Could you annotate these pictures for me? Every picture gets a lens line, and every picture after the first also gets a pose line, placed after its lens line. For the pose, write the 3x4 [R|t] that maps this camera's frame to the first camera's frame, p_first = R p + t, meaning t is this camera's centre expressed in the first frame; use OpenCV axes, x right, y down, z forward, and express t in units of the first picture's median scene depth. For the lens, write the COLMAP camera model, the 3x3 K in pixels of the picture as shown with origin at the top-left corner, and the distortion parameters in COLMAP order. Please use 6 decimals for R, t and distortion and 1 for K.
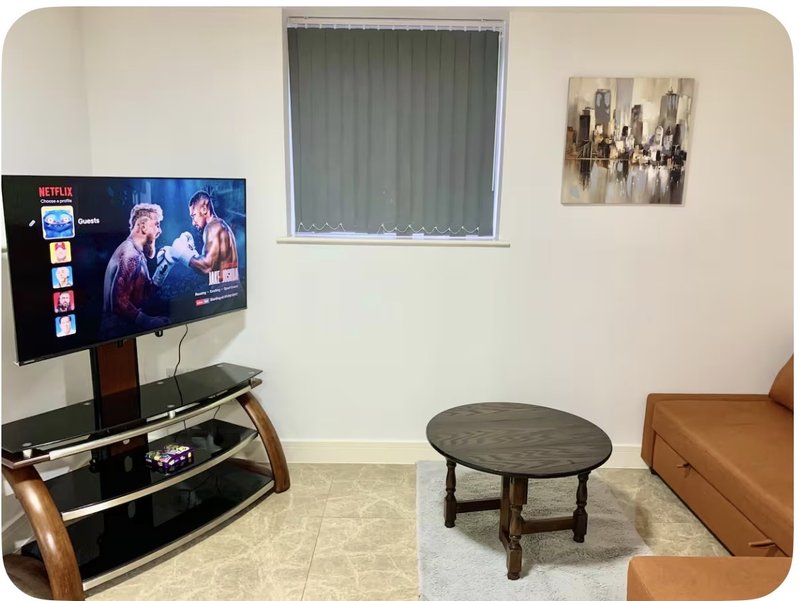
lens RADIAL K [[608.6, 0, 400.0], [0, 608.6, 300.5], [0, 0, 1]] dist [0.004557, -0.007379]
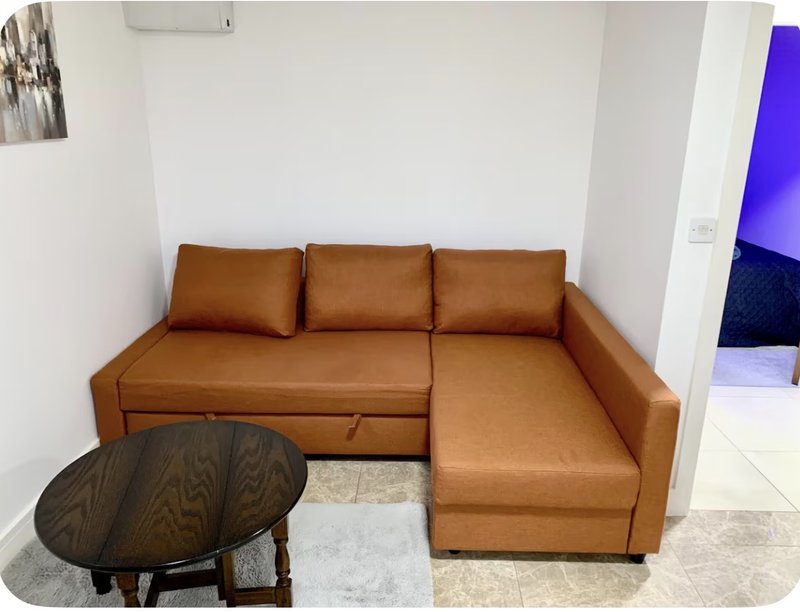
lens RADIAL K [[615.9, 0, 410.6], [0, 615.9, 300.9], [0, 0, 1]] dist [0.116710, -0.121506]
pose [[0.014471, -0.300445, 0.953689, -0.381697], [0.159765, 0.942230, 0.294411, -0.131963], [-0.987049, 0.148105, 0.061636, 0.555203]]
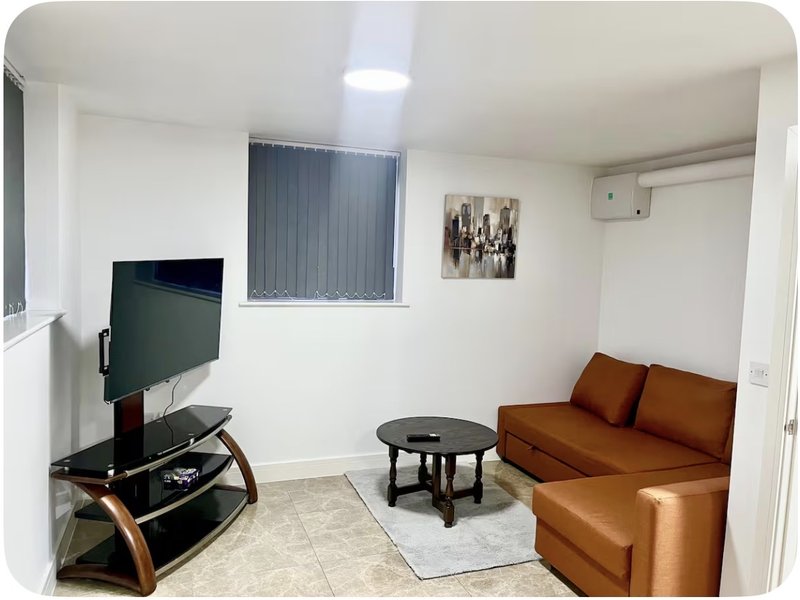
lens RADIAL K [[604.6, 0, 398.8], [0, 604.6, 302.9], [0, 0, 1]] dist [0.061203, -0.091421]
pose [[0.937163, -0.009199, 0.348769, -0.347173], [0.040640, 0.995726, -0.082938, 0.017667], [-0.346516, 0.091900, 0.933532, -0.321799]]
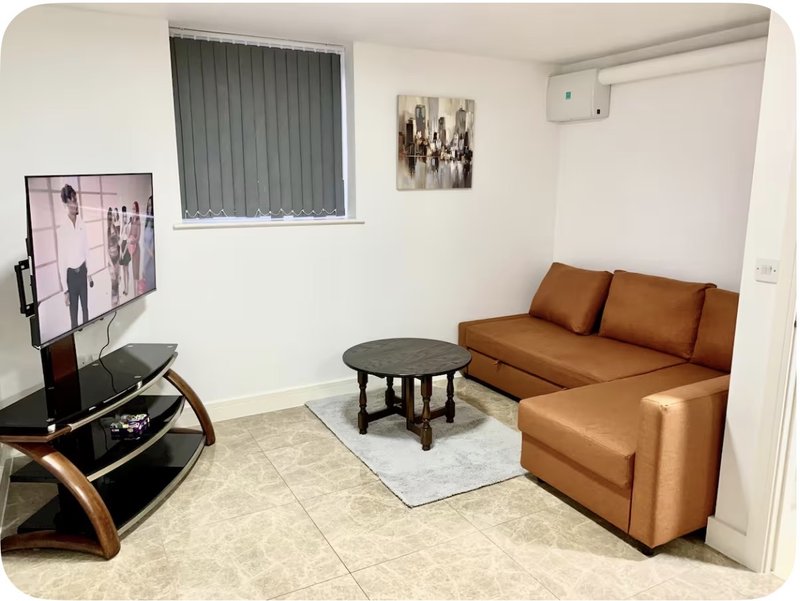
lens RADIAL K [[611.0, 0, 403.0], [0, 611.0, 298.7], [0, 0, 1]] dist [0.060955, -0.108923]
pose [[0.876295, -0.105830, 0.470008, -0.393679], [0.094312, 0.994382, 0.048063, 0.017726], [-0.472454, 0.002210, 0.881352, -0.200644]]
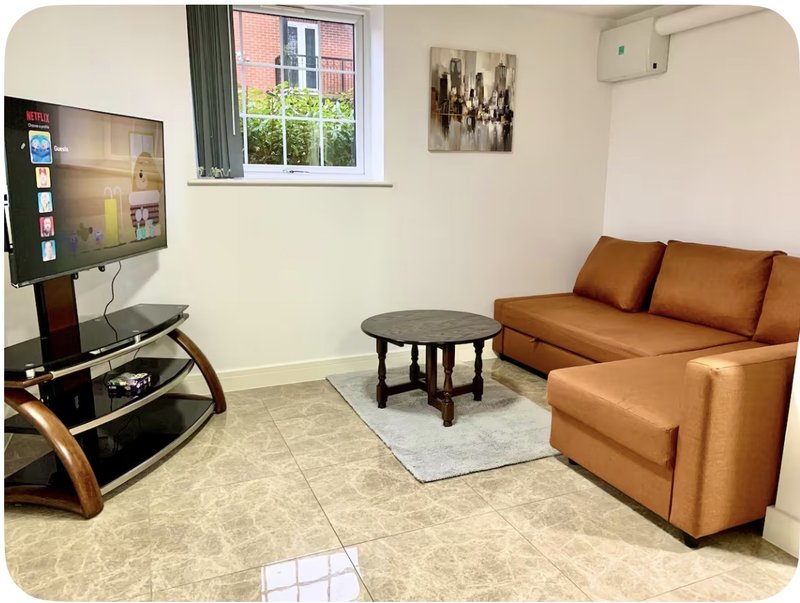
lens RADIAL K [[610.8, 0, 406.2], [0, 610.8, 305.2], [0, 0, 1]] dist [0.043776, -0.080366]
pose [[0.916015, -0.088757, 0.391201, -0.303335], [0.076633, 0.995973, 0.046530, 0.096783], [-0.393755, -0.012643, 0.919128, -0.140549]]
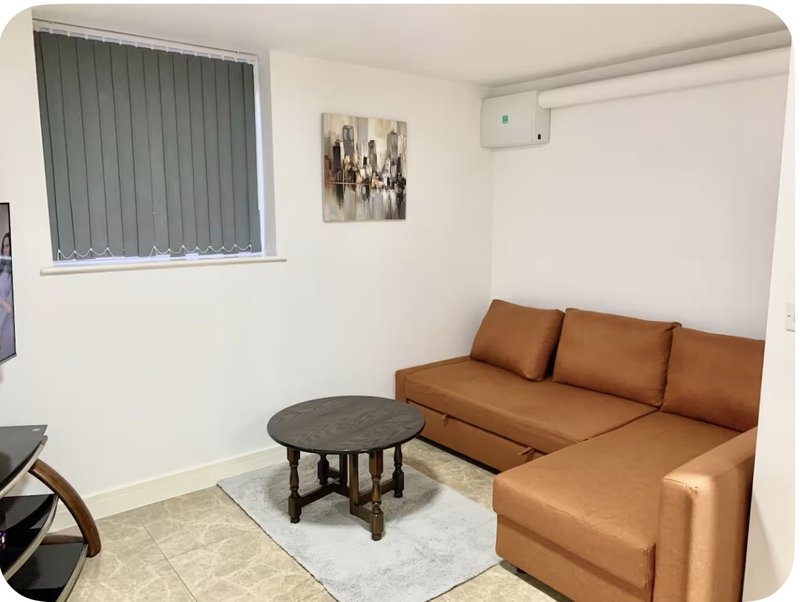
lens RADIAL K [[612.7, 0, 399.2], [0, 612.7, 297.0], [0, 0, 1]] dist [0.058929, -0.068653]
pose [[0.787115, -0.103761, 0.608017, -0.354969], [0.118670, 0.992808, 0.015802, -0.018408], [-0.605283, 0.059716, 0.793767, -0.003878]]
